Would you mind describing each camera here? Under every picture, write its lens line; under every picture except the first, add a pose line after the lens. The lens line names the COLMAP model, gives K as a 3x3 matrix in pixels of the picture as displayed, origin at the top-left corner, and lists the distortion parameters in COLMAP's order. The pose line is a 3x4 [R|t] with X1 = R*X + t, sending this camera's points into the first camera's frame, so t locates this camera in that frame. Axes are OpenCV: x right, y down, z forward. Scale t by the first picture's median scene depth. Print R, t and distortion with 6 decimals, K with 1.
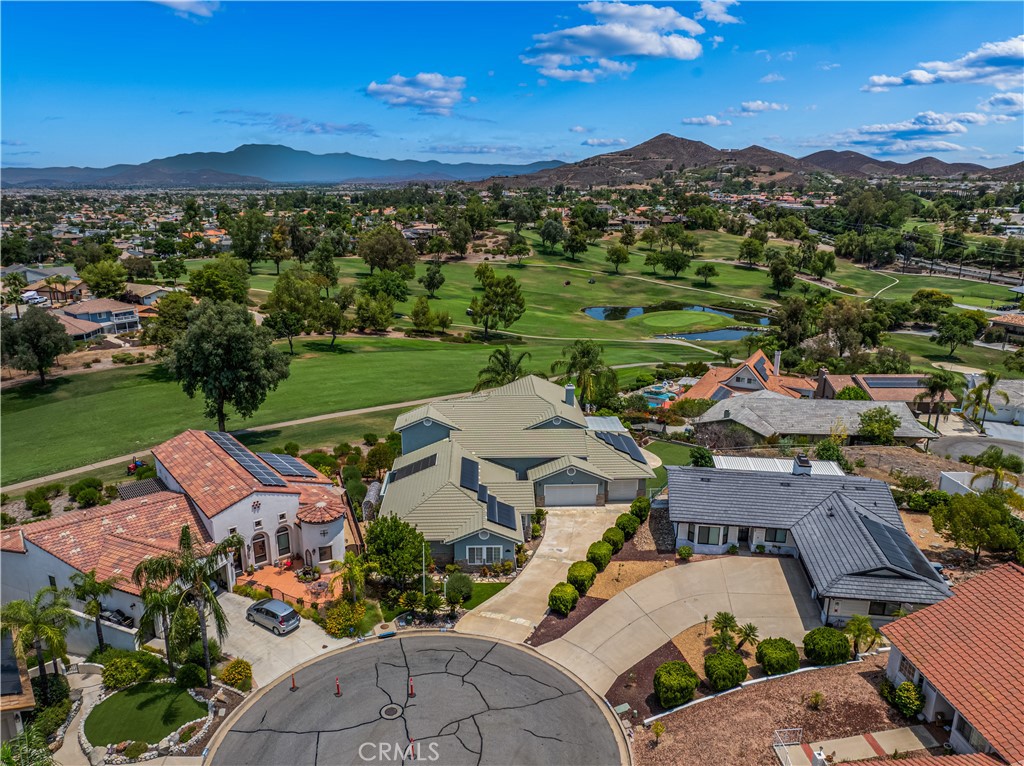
lens RADIAL K [[728.0, 0, 506.5], [0, 728.0, 378.4], [0, 0, 1]] dist [-0.058975, 0.038917]
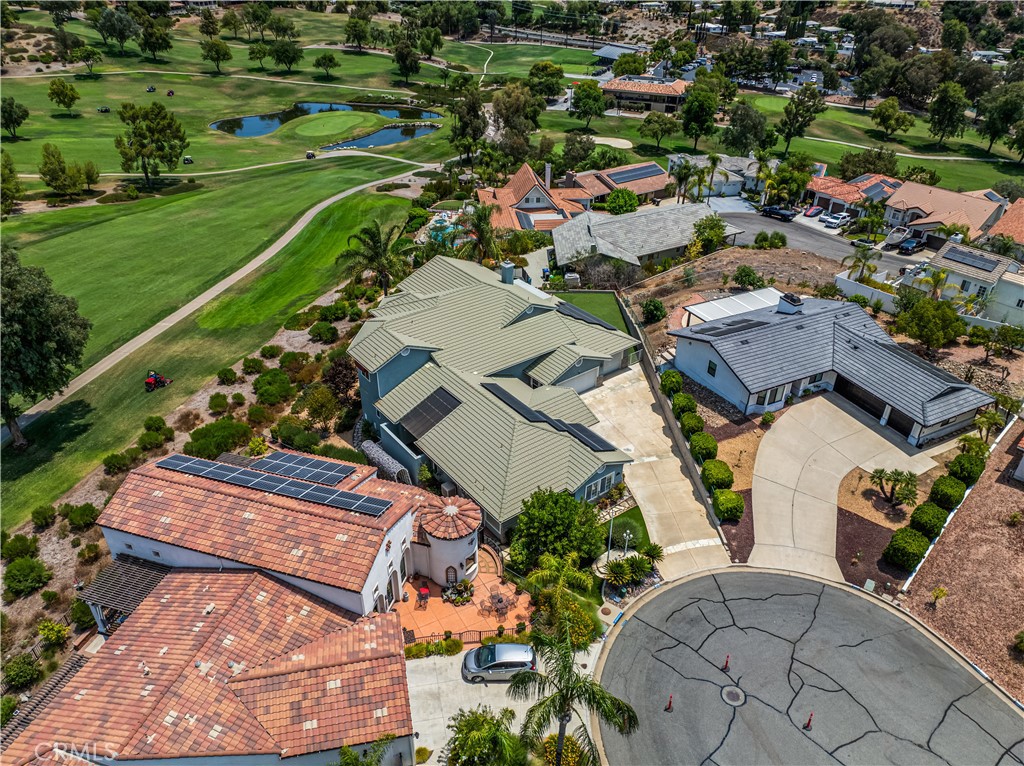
lens RADIAL K [[728.0, 0, 506.5], [0, 728.0, 378.4], [0, 0, 1]] dist [-0.058975, 0.038917]
pose [[0.820515, -0.300595, 0.486207, -0.114399], [0.148694, 0.933528, 0.326215, -0.043770], [-0.551946, -0.195368, 0.810671, 0.073539]]
